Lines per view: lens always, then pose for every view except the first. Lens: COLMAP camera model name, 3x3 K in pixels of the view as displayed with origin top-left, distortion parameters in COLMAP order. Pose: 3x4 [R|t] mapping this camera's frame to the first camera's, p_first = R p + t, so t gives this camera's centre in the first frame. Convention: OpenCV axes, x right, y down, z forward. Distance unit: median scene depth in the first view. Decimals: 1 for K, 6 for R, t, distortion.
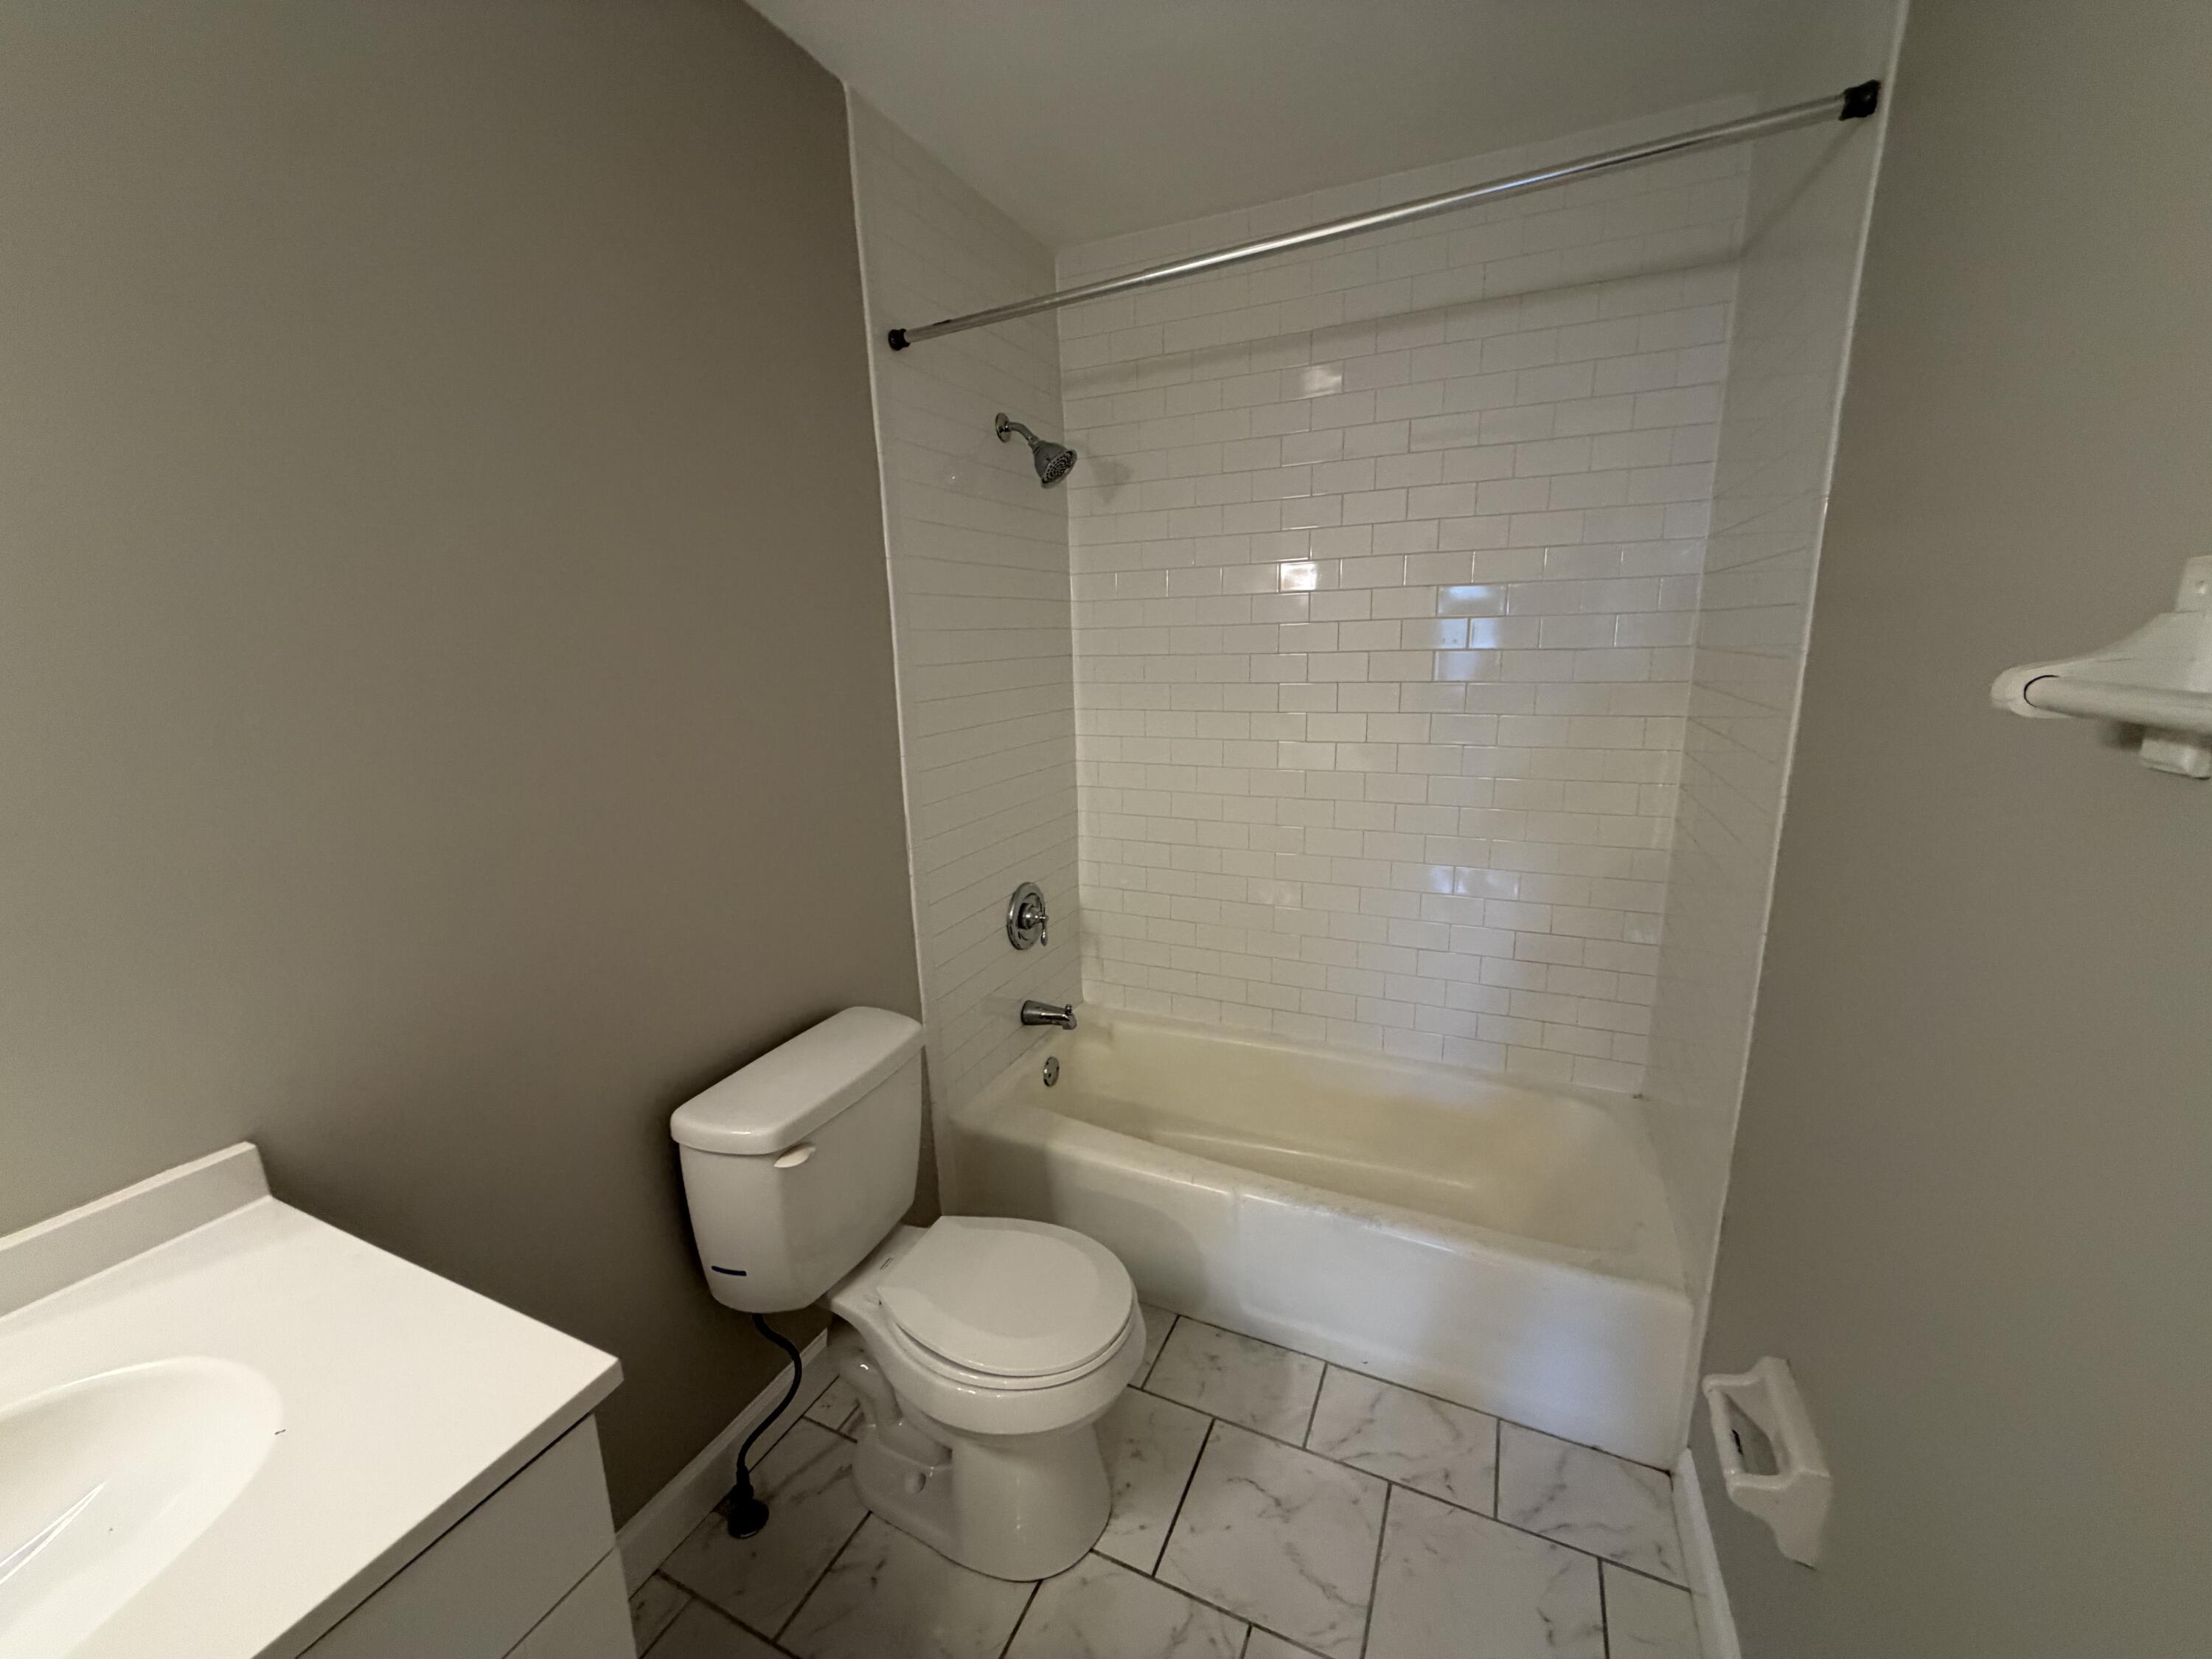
lens RADIAL K [[878.5, 0, 1098.2], [0, 878.5, 828.2], [0, 0, 1]] dist [-0.001862, 0.000088]
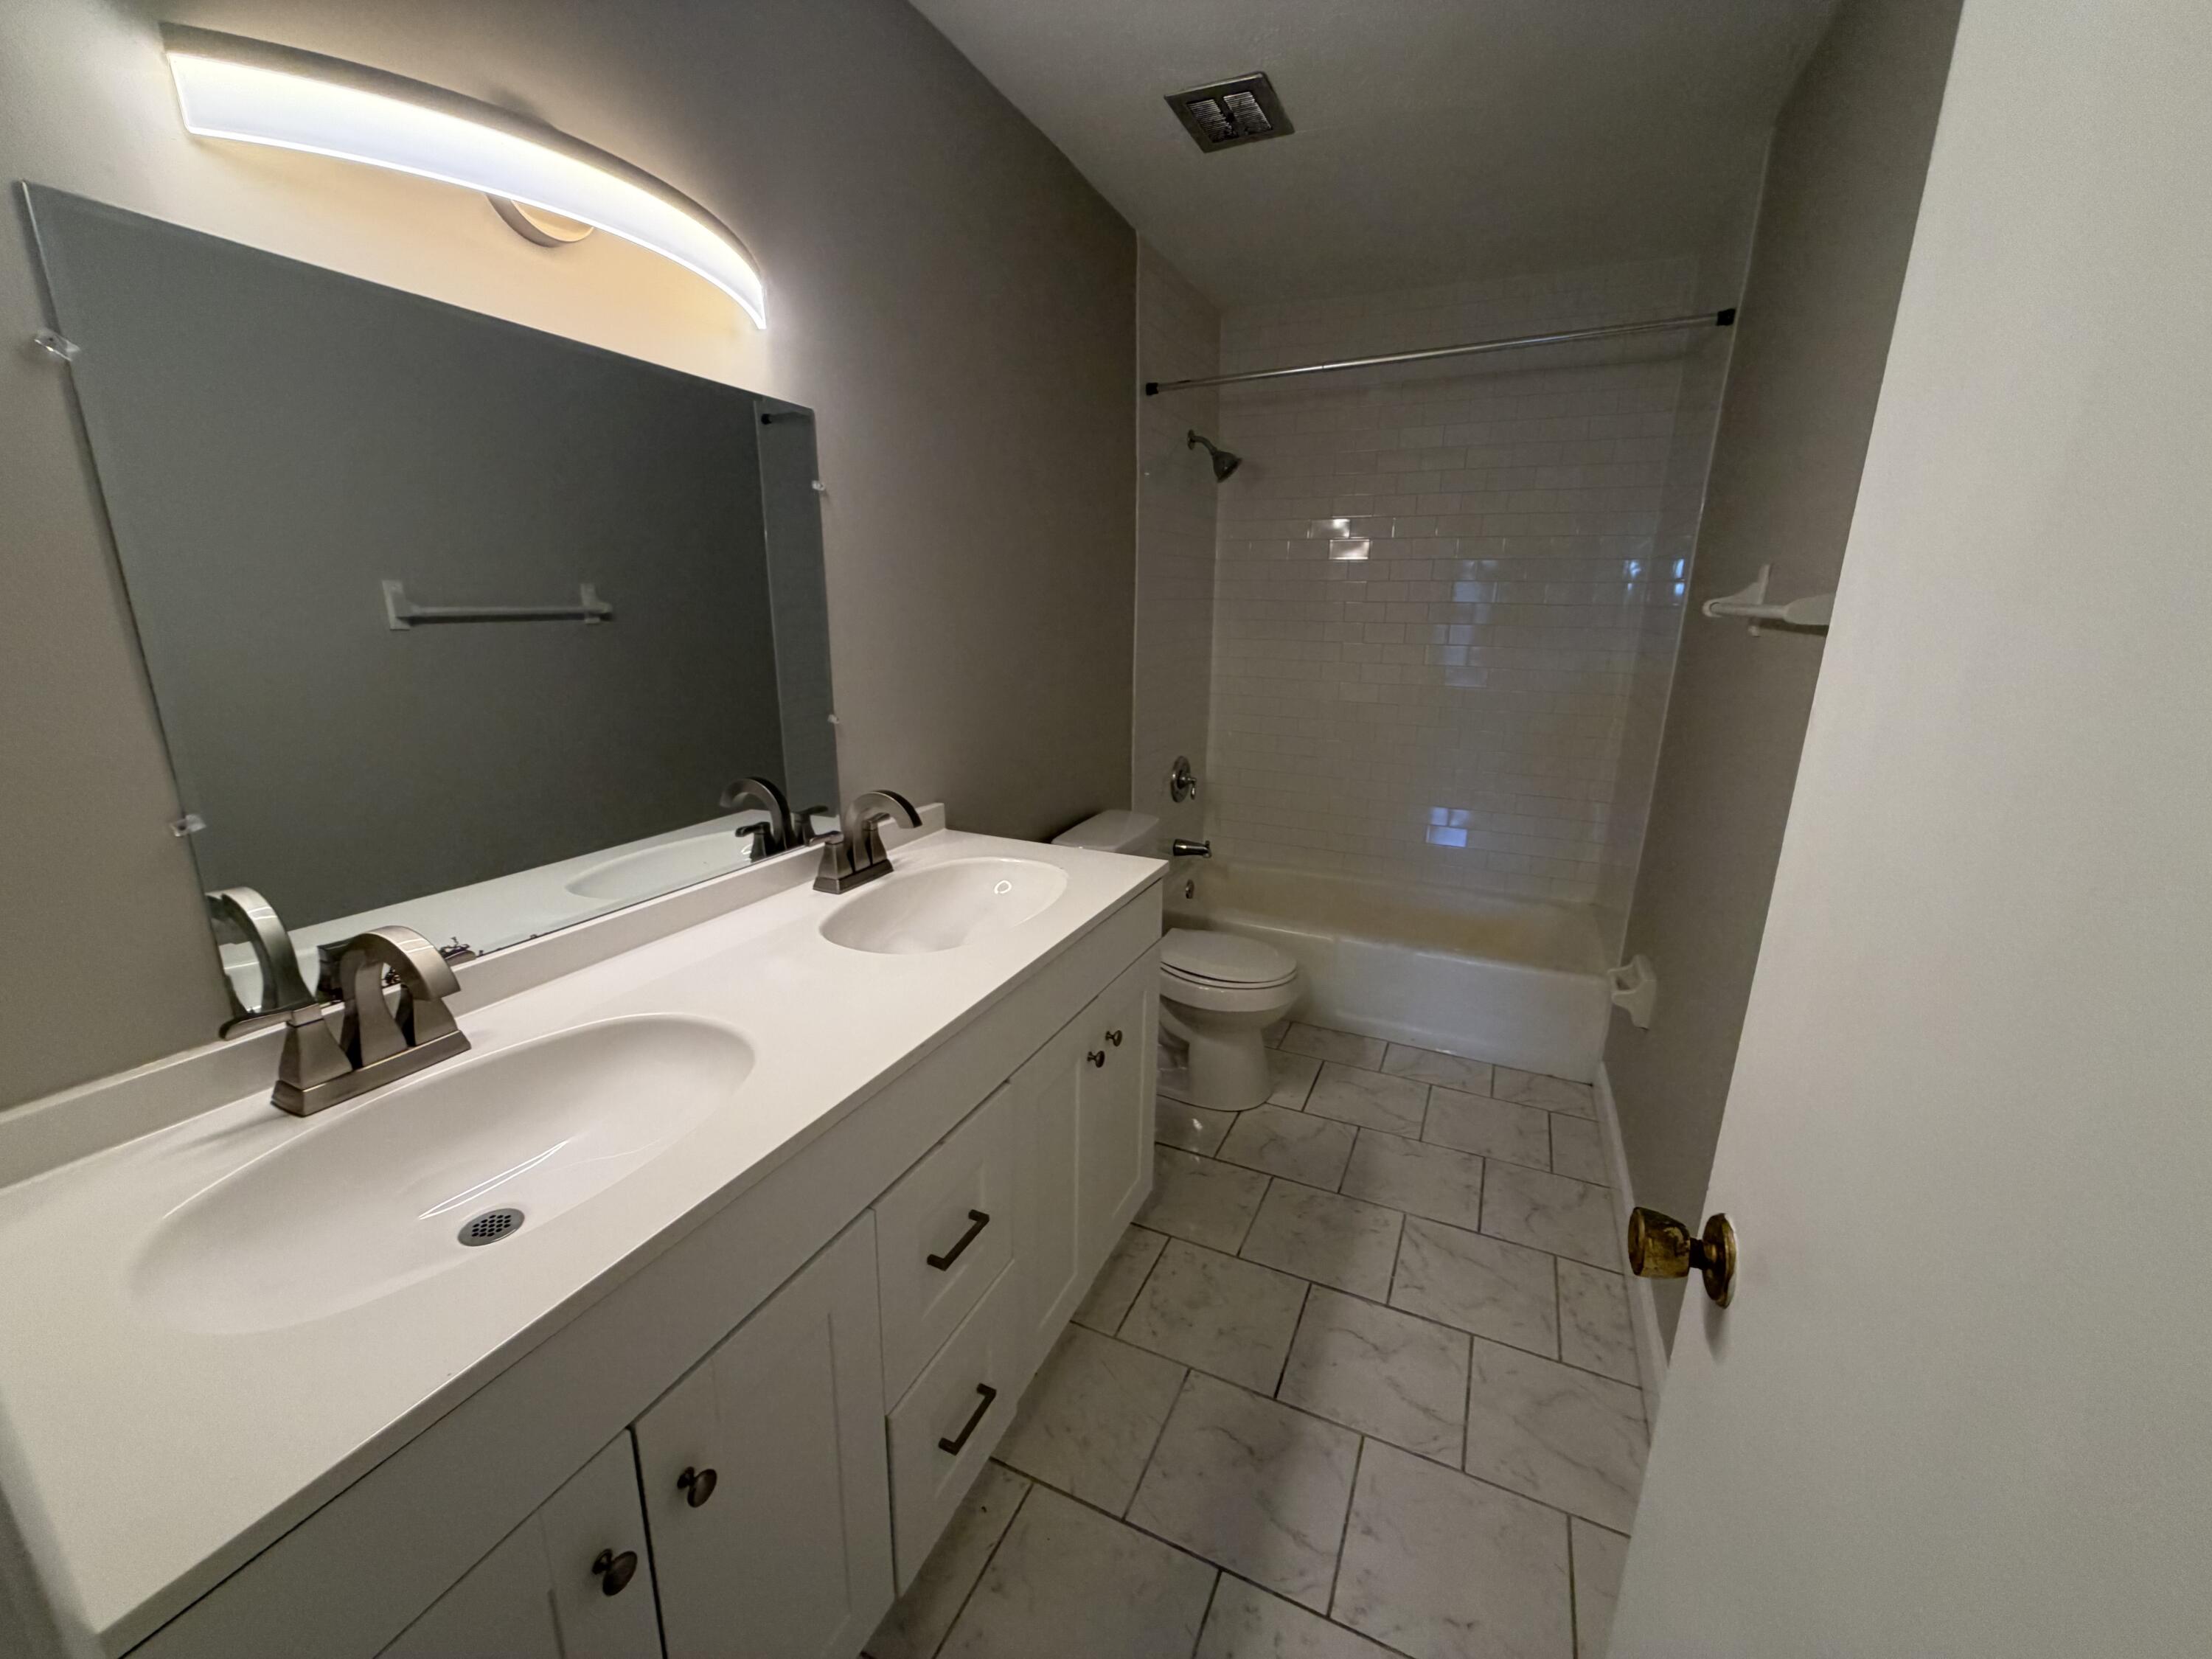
lens RADIAL K [[894.5, 0, 1108.0], [0, 894.5, 818.0], [0, 0, 1]] dist [-0.000071, 0.020104]
pose [[0.999170, 0.035194, 0.020499, -0.261274], [-0.035901, 0.998735, 0.035220, 0.133635], [-0.019234, -0.035927, 0.999169, -0.532141]]
